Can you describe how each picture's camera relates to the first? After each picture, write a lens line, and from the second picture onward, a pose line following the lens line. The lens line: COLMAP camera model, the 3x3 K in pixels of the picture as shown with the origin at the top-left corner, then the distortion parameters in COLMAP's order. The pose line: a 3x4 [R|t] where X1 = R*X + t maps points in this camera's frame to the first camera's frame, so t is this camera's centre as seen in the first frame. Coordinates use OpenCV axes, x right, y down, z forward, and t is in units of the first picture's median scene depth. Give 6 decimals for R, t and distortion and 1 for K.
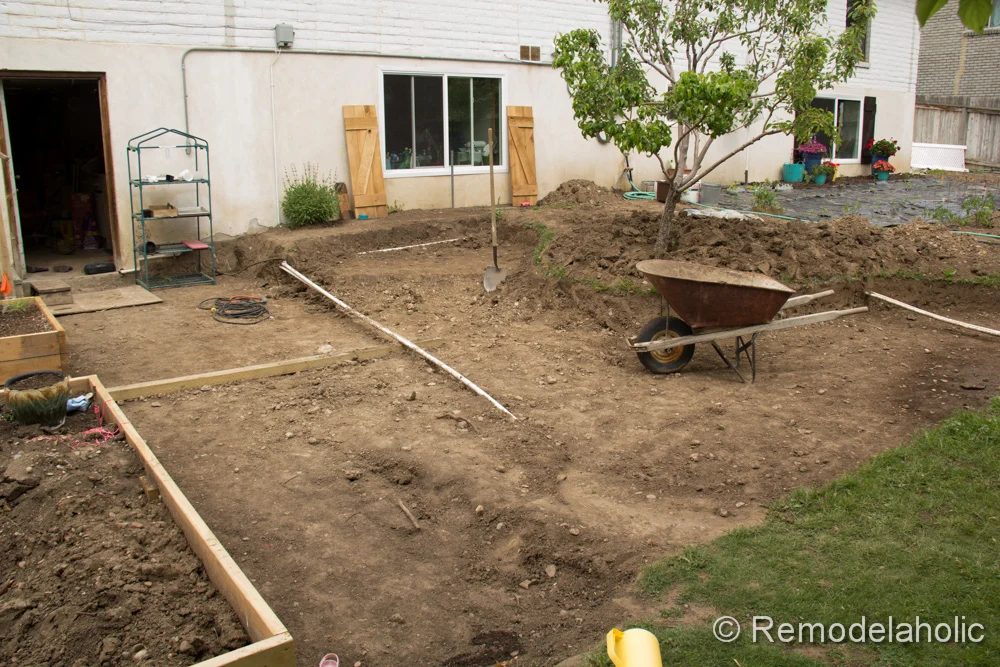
lens RADIAL K [[840.2, 0, 507.2], [0, 840.2, 327.1], [0, 0, 1]] dist [-0.178176, 0.141680]
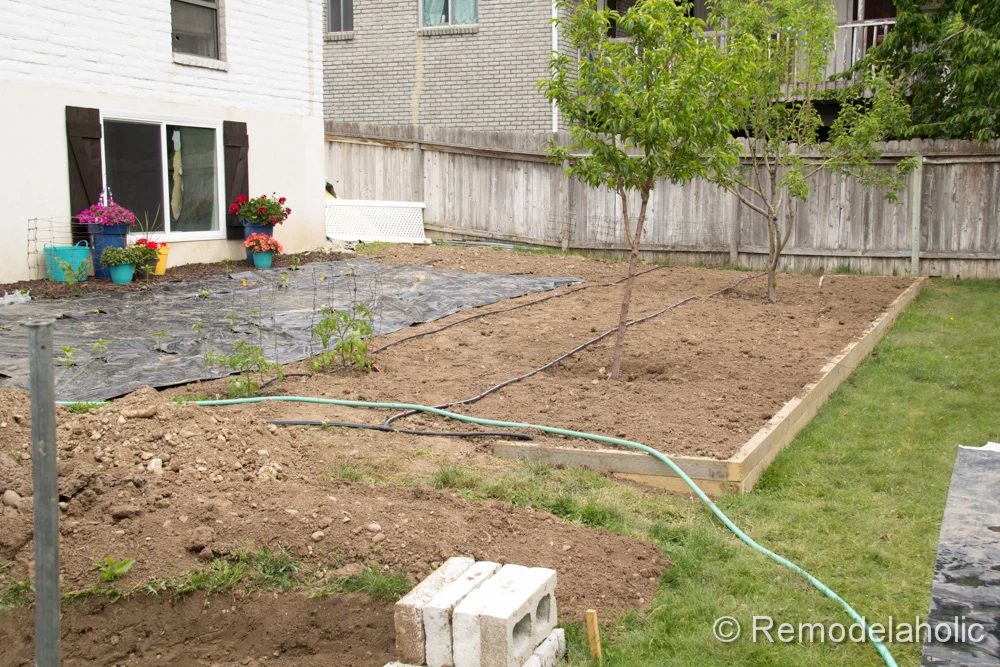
lens RADIAL K [[1173.7, 0, 506.0], [0, 1173.7, 331.4], [0, 0, 1]] dist [0.054448, 0.000000]
pose [[0.873701, -0.051903, 0.483686, 0.433828], [0.103095, 0.991463, -0.079833, -0.109158], [-0.475413, 0.119616, 0.871593, 0.418499]]
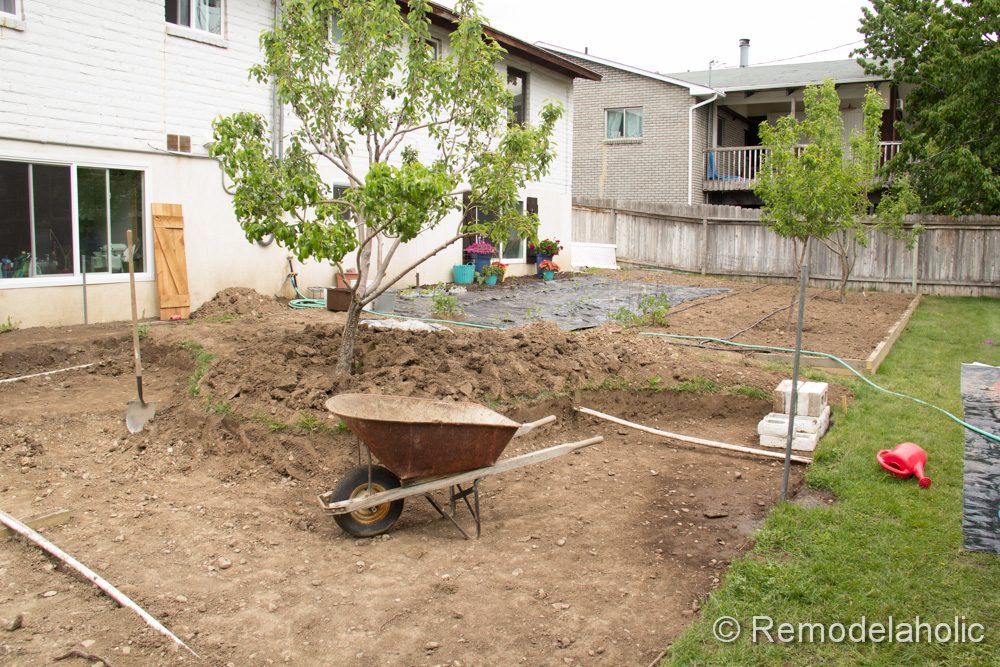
lens RADIAL K [[840.2, 0, 502.2], [0, 840.2, 327.8], [0, 0, 1]] dist [-0.178176, 0.141680]
pose [[0.919958, -0.025875, 0.391162, 0.001205], [0.071201, 0.992252, -0.101820, -0.040175], [-0.385497, 0.121521, 0.914672, 0.156272]]
